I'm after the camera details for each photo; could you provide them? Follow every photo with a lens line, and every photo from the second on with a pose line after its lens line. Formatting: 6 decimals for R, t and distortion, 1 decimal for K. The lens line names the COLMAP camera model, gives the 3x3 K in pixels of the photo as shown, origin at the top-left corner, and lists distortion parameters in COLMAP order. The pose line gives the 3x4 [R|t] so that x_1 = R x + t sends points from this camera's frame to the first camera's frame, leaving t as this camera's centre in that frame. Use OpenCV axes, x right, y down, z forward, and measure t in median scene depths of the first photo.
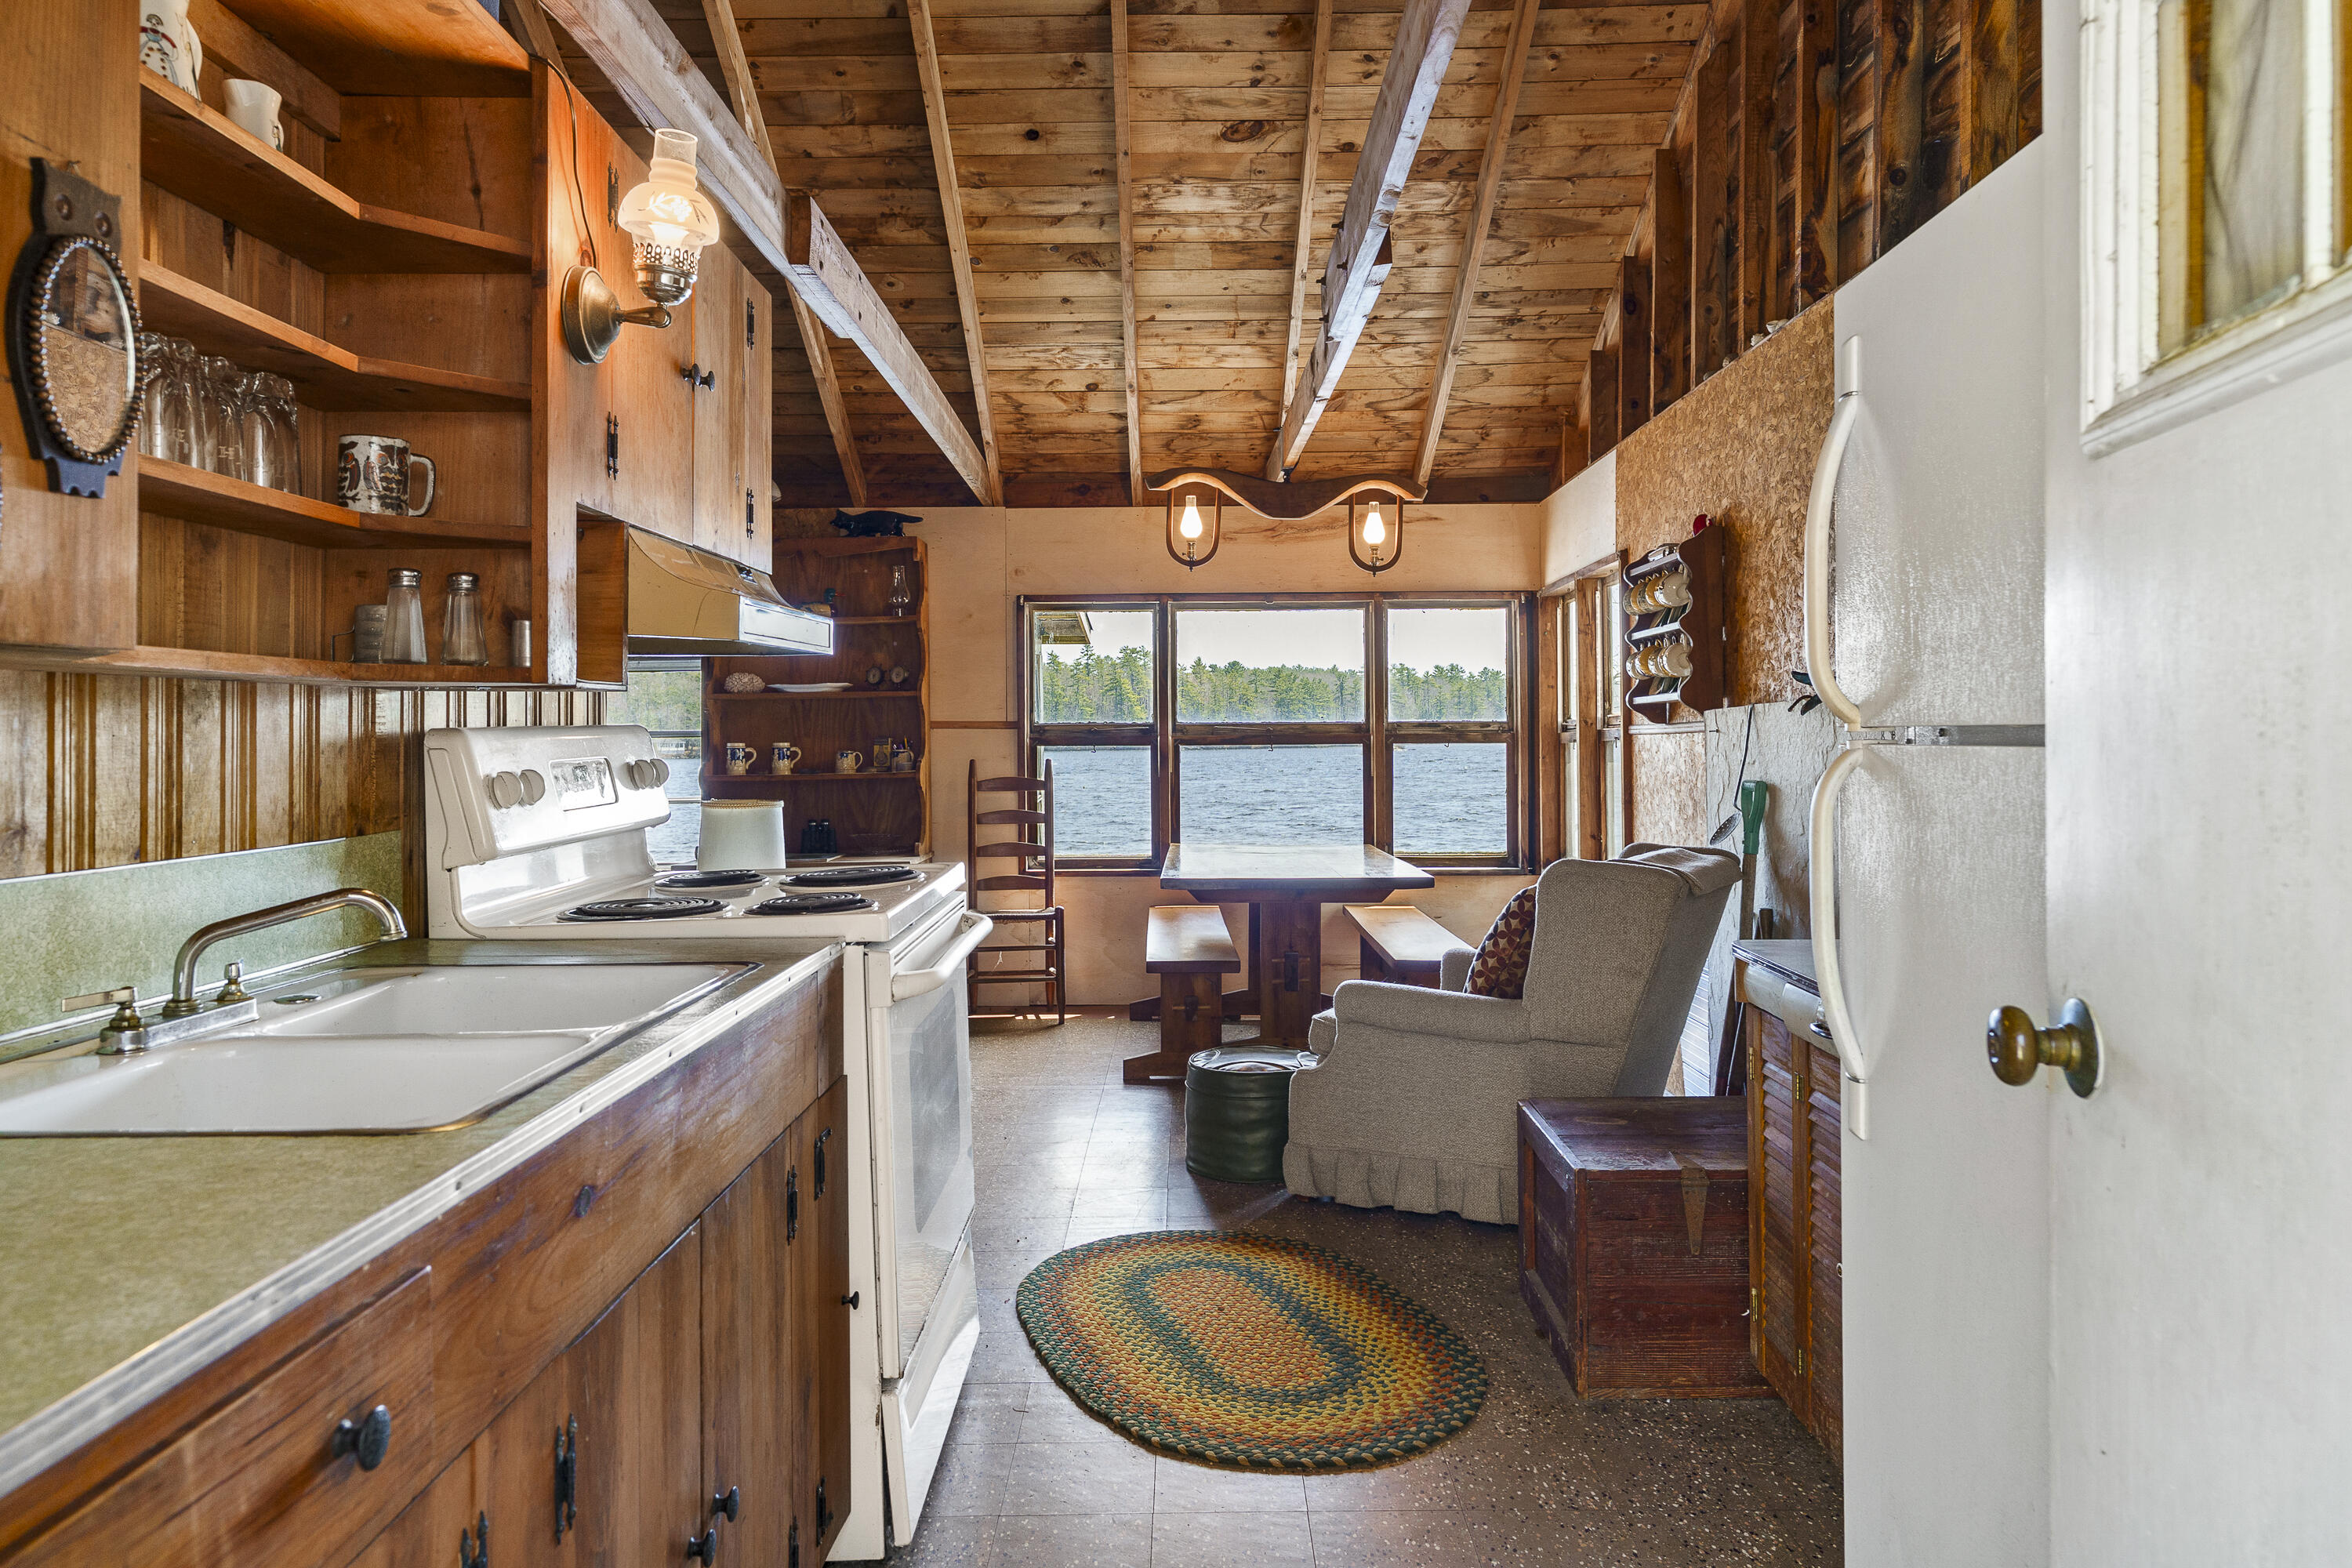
lens RADIAL K [[1564.4, 0, 1214.1], [0, 1564.4, 685.9], [0, 0, 1]] dist [0.035559, 0.000109]
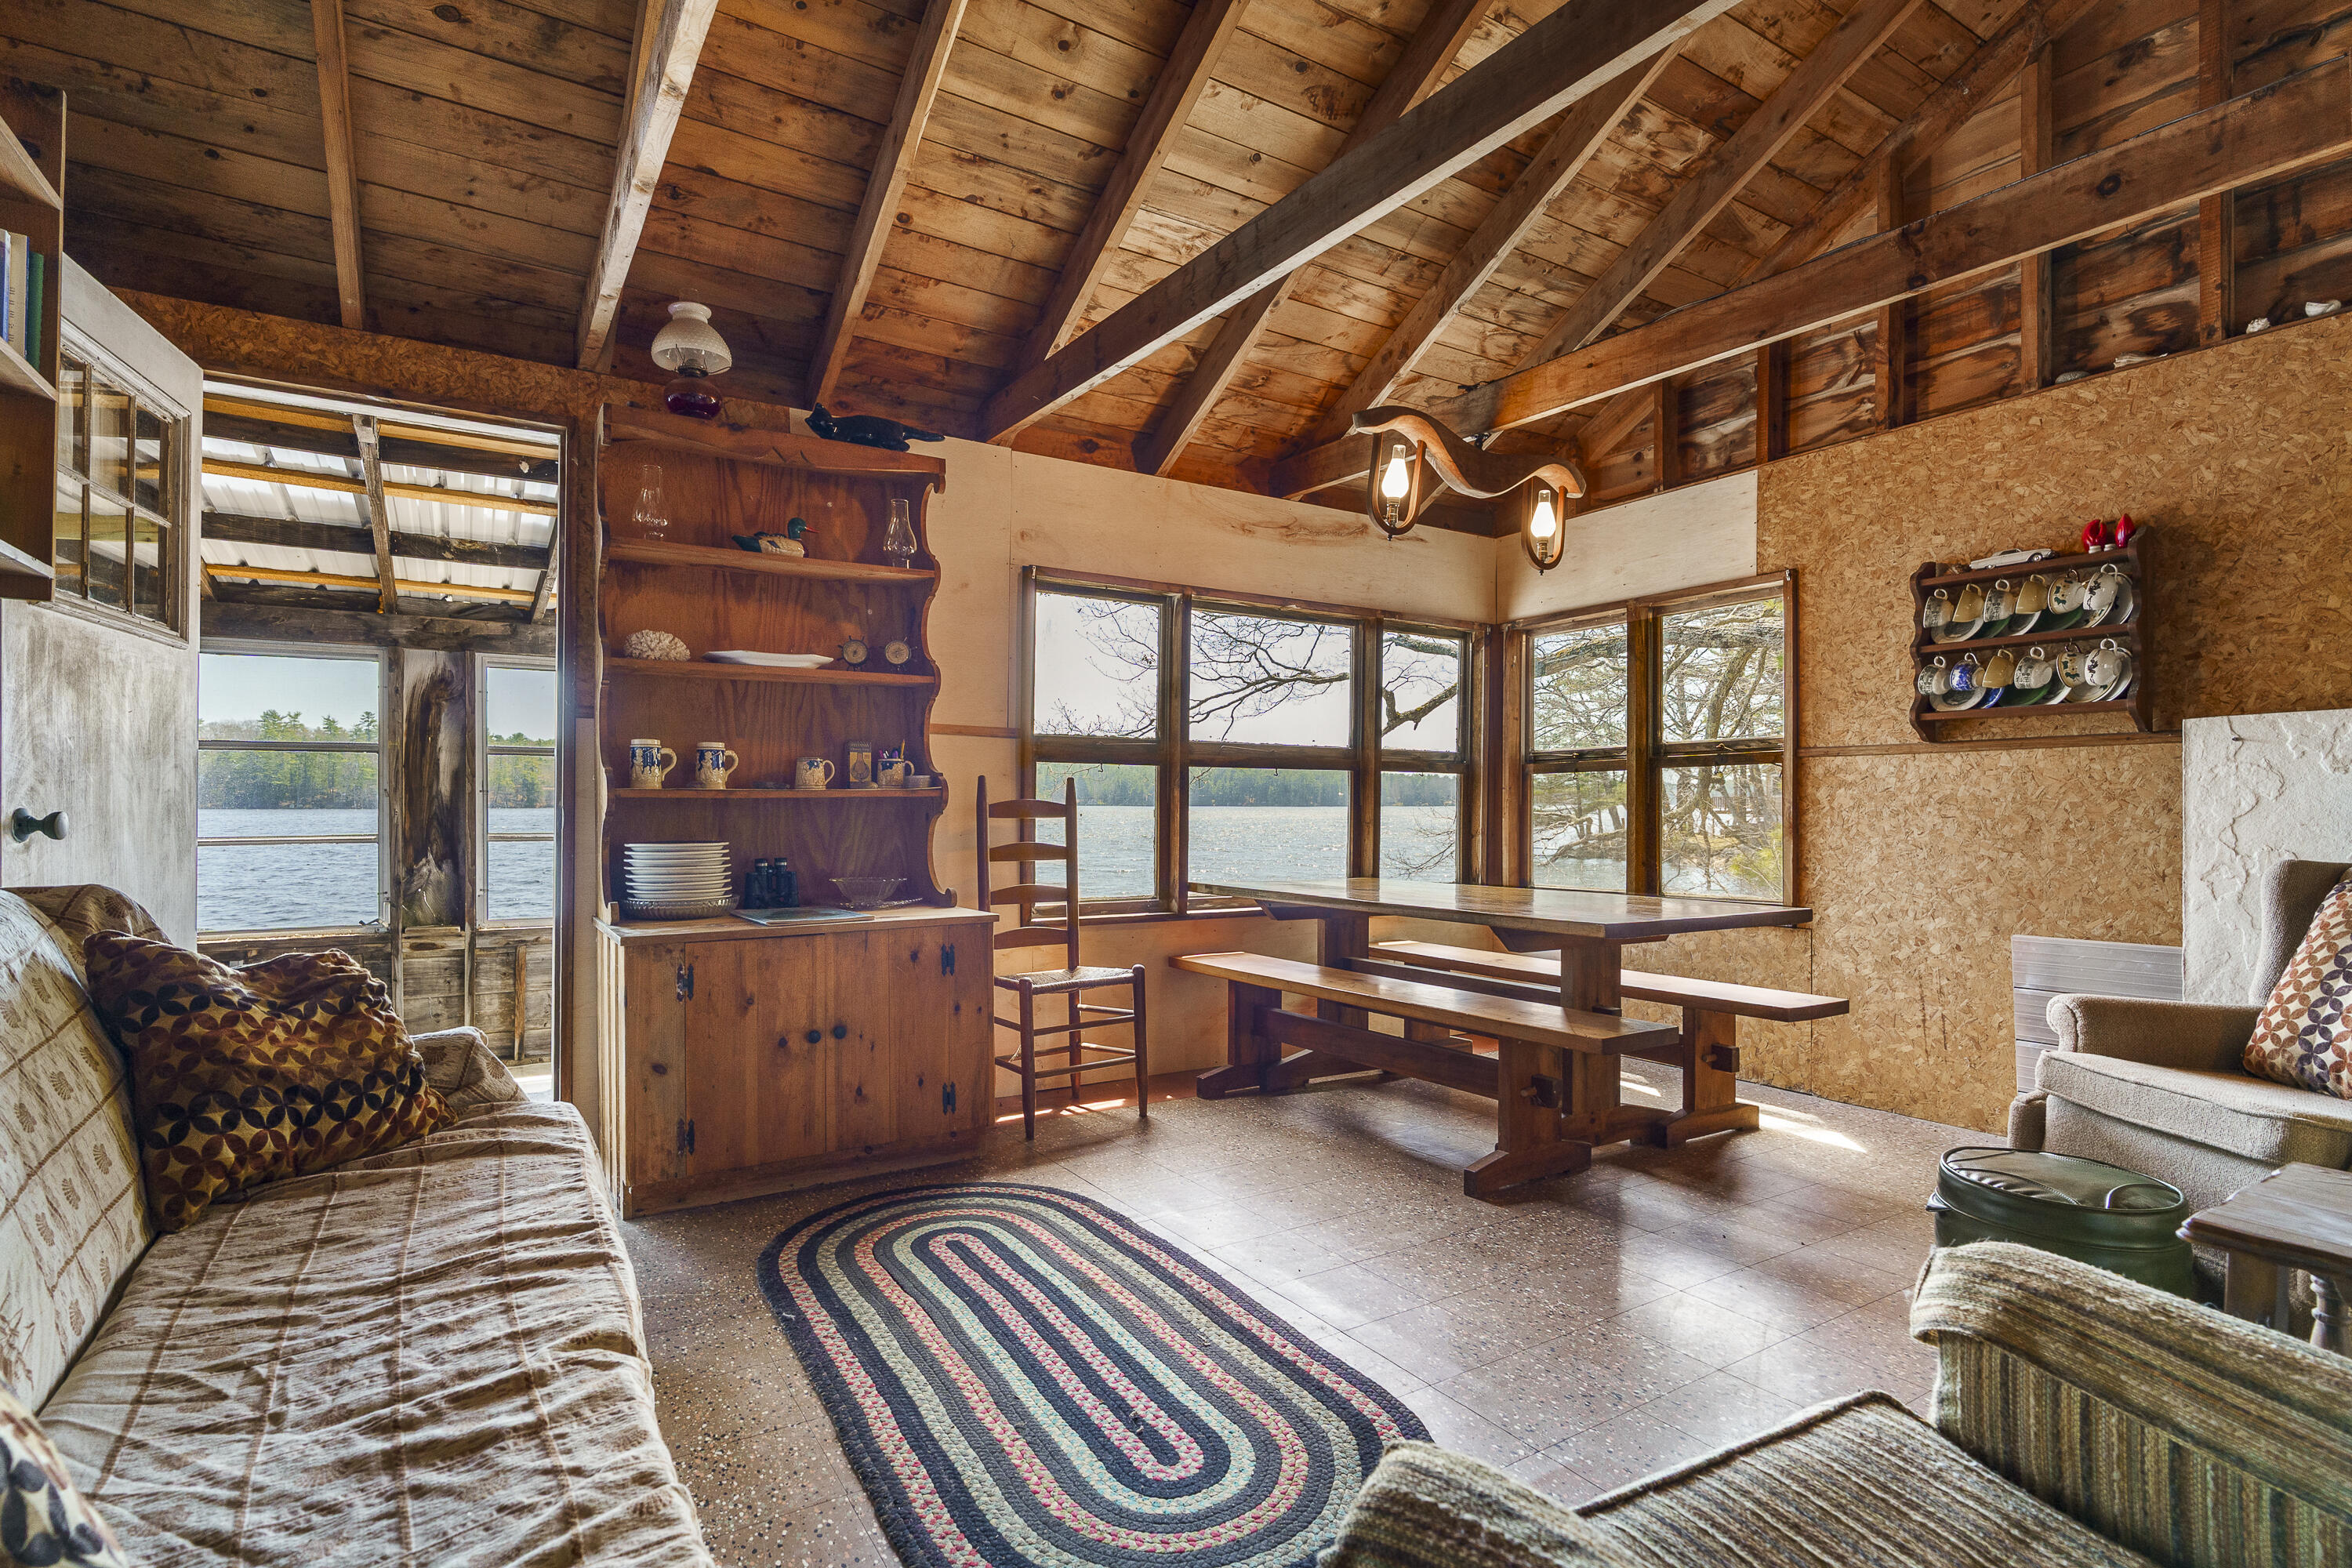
lens RADIAL K [[1126.8, 0, 1180.8], [0, 1126.8, 803.6], [0, 0, 1]] dist [0.002584, 0.001074]
pose [[0.851207, 0.012768, 0.524675, -0.360570], [-0.030314, 0.999231, 0.024864, 0.044835], [-0.523954, -0.037069, 0.850939, 0.498397]]
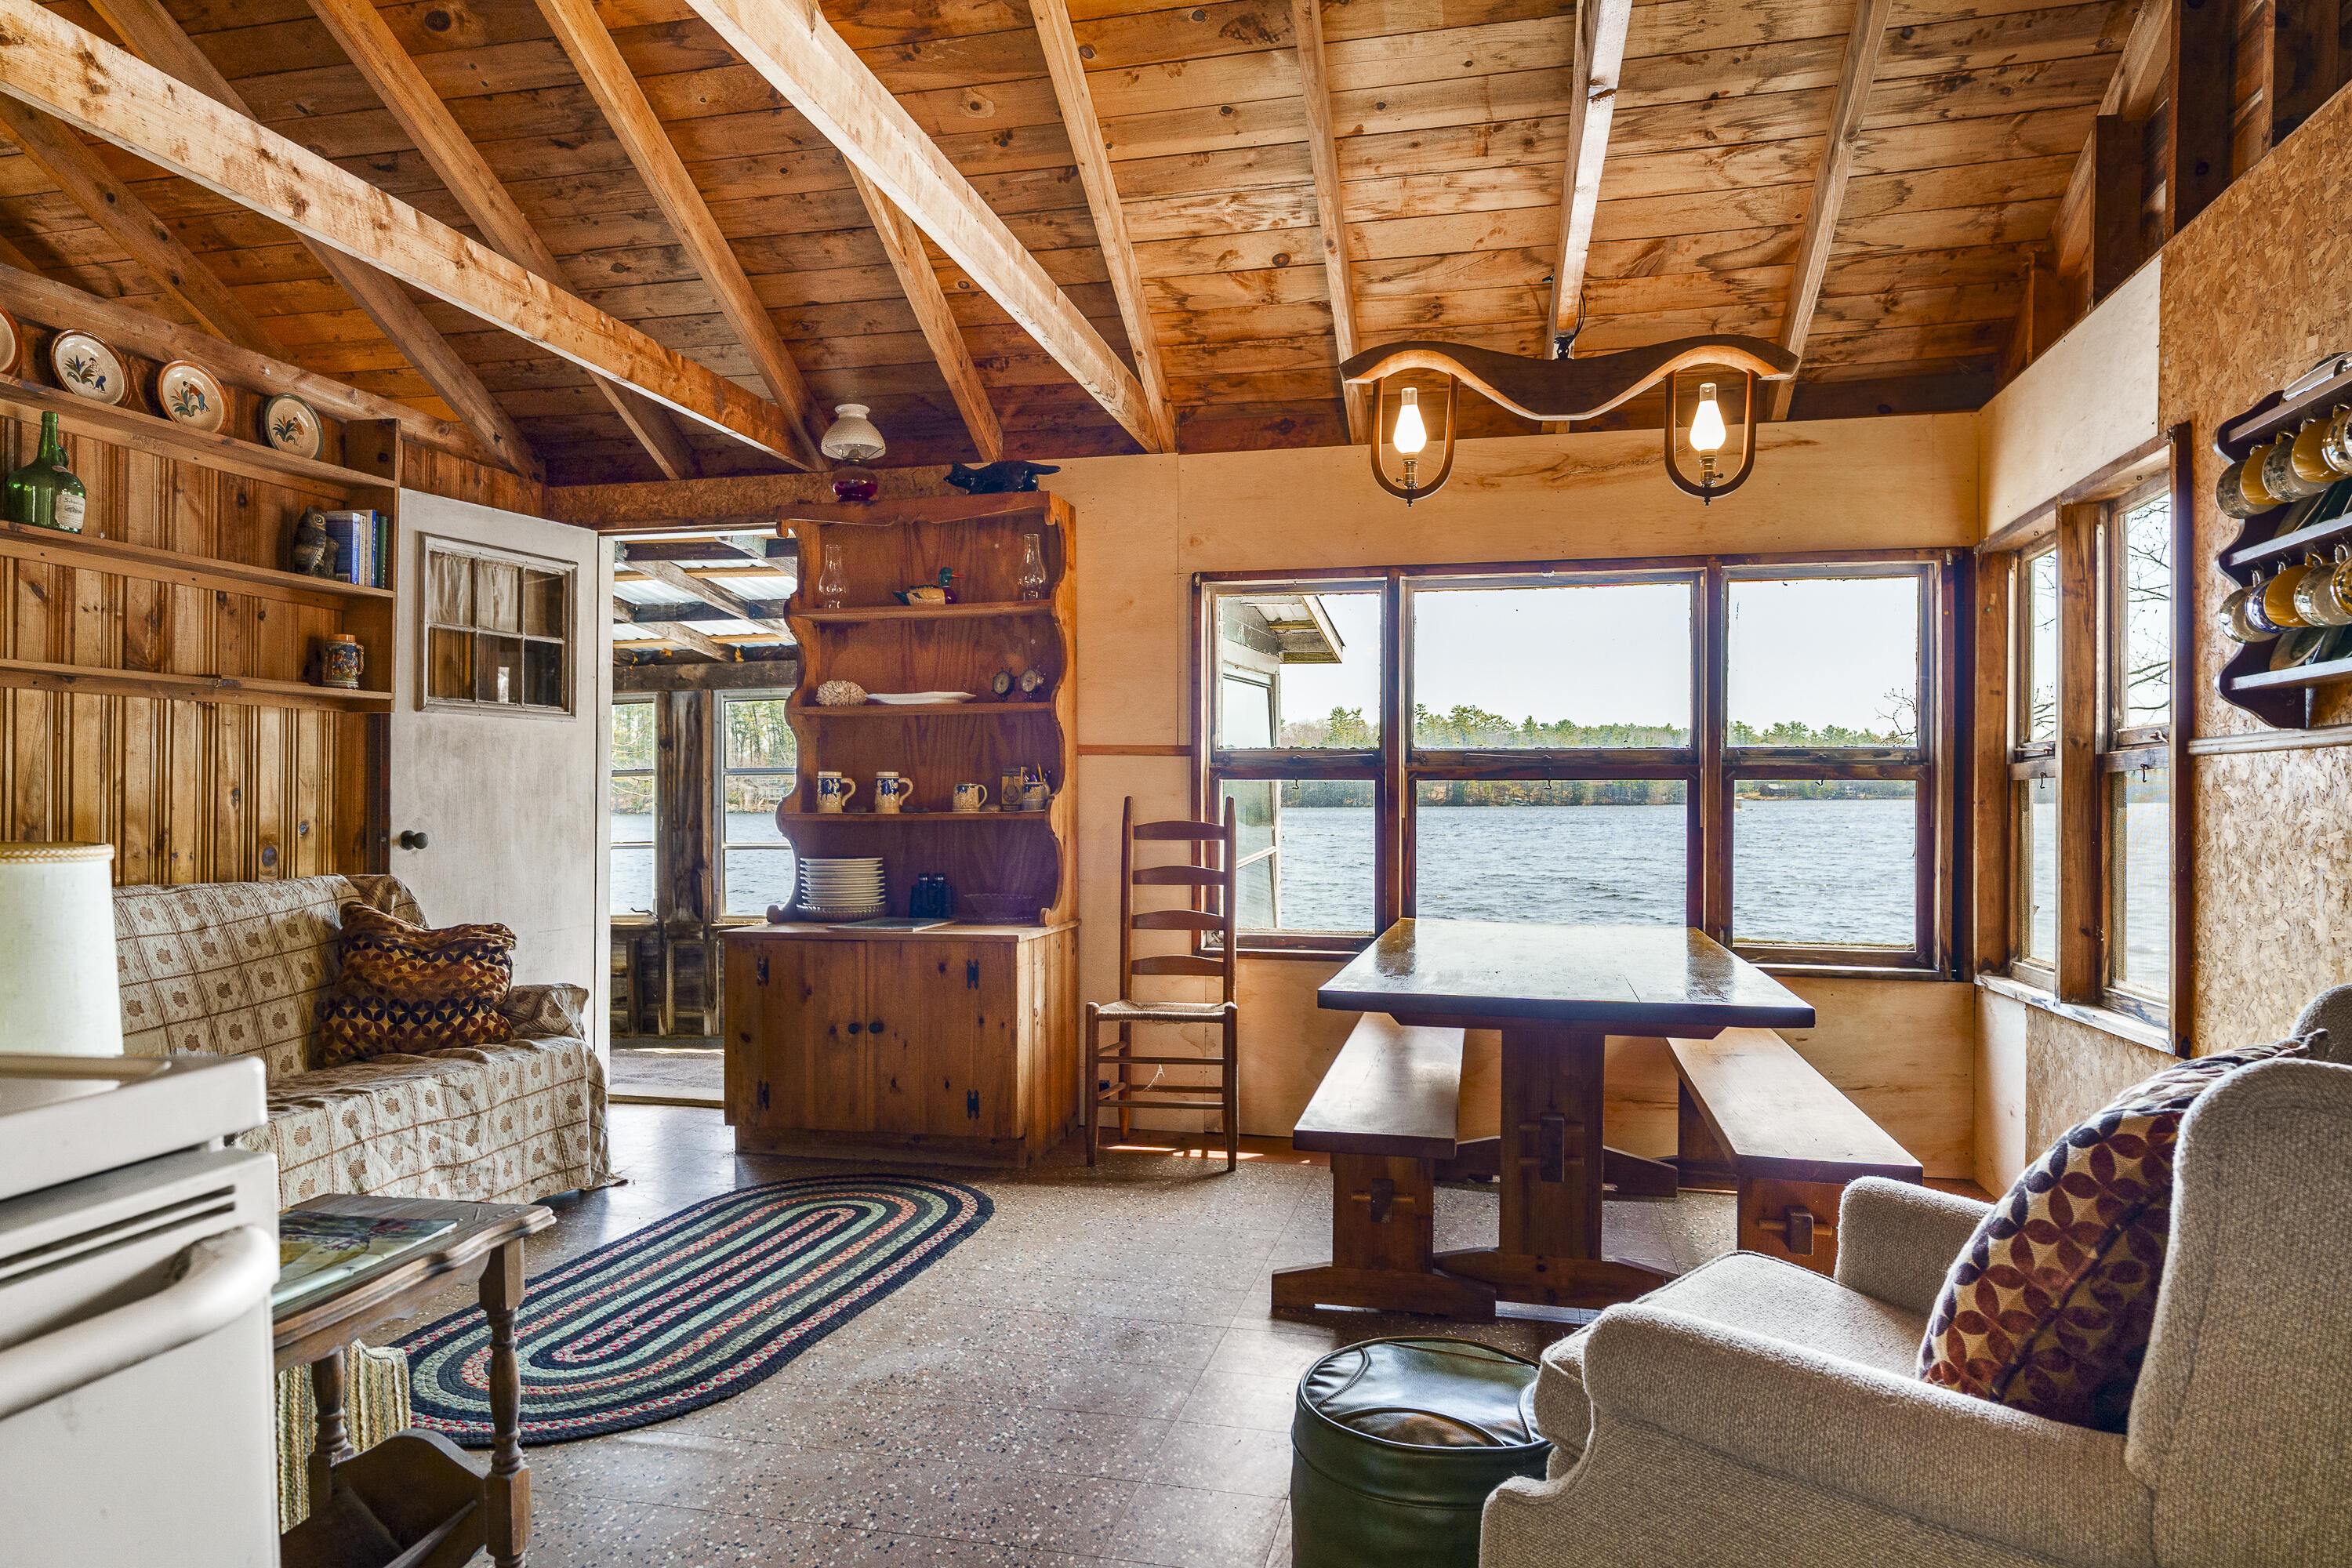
lens RADIAL K [[1462.8, 0, 1197.5], [0, 1462.8, 785.4], [0, 0, 1]] dist [0.013674, -0.004644]
pose [[0.972655, 0.008409, -0.232101, 0.037390], [-0.001987, 0.999609, 0.027888, 0.022970], [0.232245, -0.026664, 0.972292, 0.344704]]
